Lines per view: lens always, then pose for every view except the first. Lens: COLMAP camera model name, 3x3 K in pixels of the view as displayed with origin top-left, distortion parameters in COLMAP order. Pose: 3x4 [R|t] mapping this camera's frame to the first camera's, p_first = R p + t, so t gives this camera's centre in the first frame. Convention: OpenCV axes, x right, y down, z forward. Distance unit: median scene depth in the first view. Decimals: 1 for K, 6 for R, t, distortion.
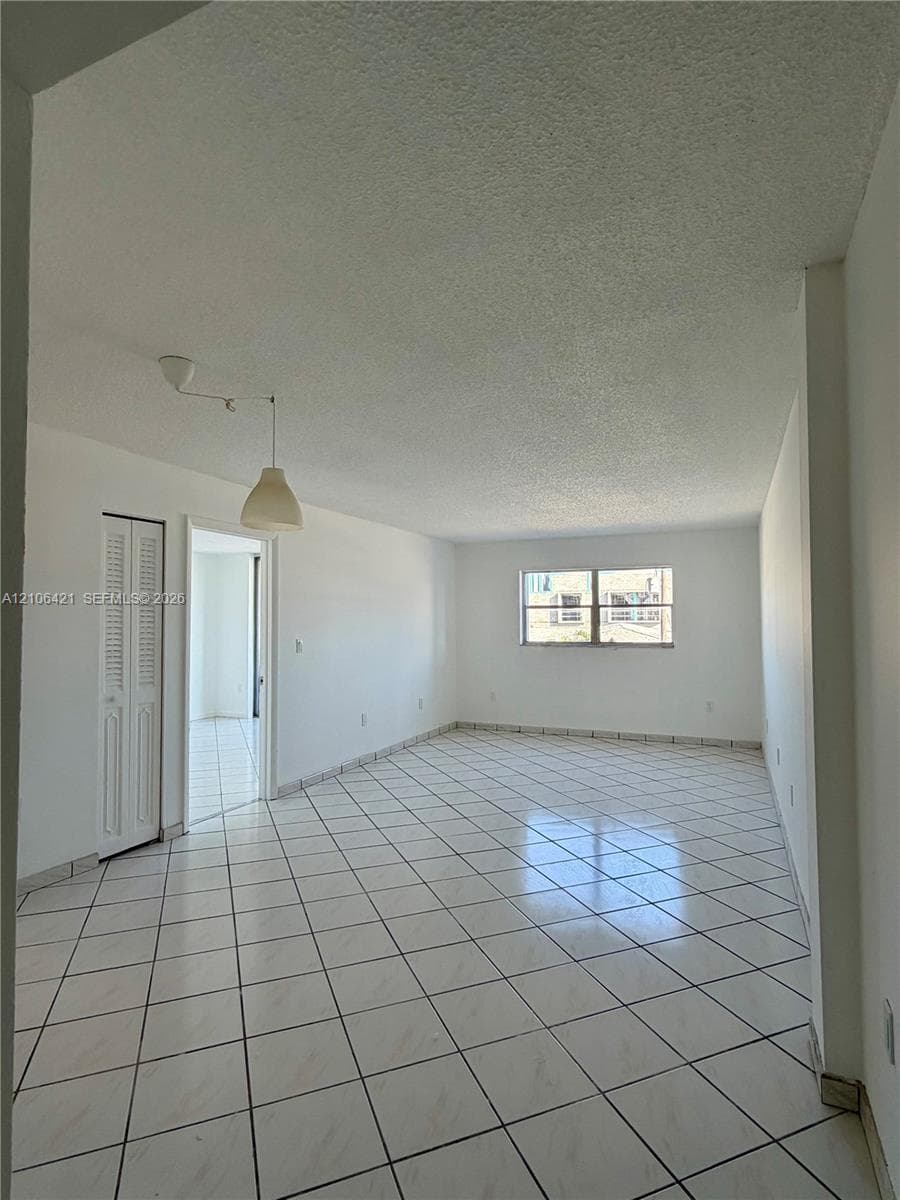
lens RADIAL K [[550.3, 0, 450.0], [0, 550.3, 600.0], [0, 0, 1]] dist [-0.086739, 0.029418]
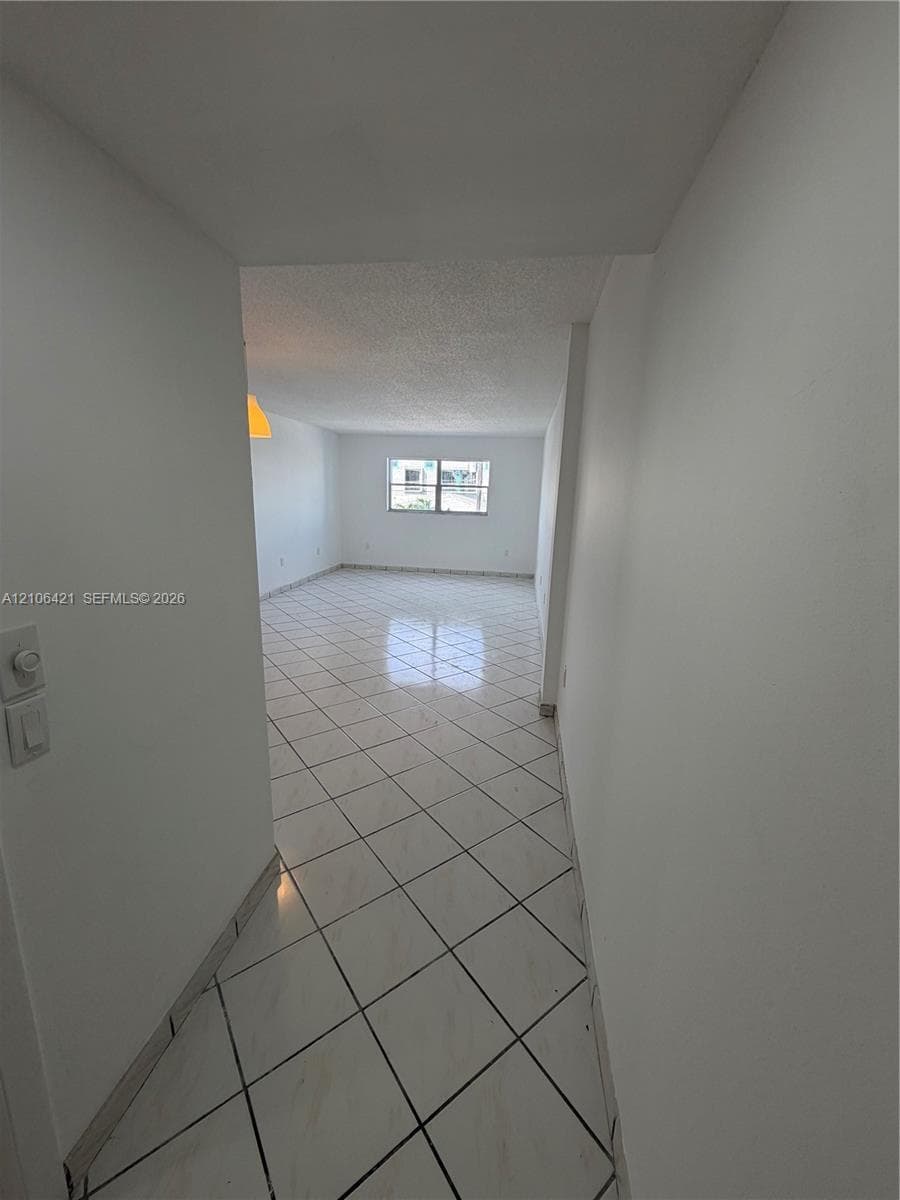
lens RADIAL K [[474.7, 0, 450.0], [0, 474.7, 600.0], [0, 0, 1]] dist [0.000577, 0.000003]
pose [[0.948474, -0.033054, 0.315126, -0.121586], [-0.051770, 0.965012, 0.257043, -0.022192], [-0.312597, -0.260113, 0.913578, -0.263719]]
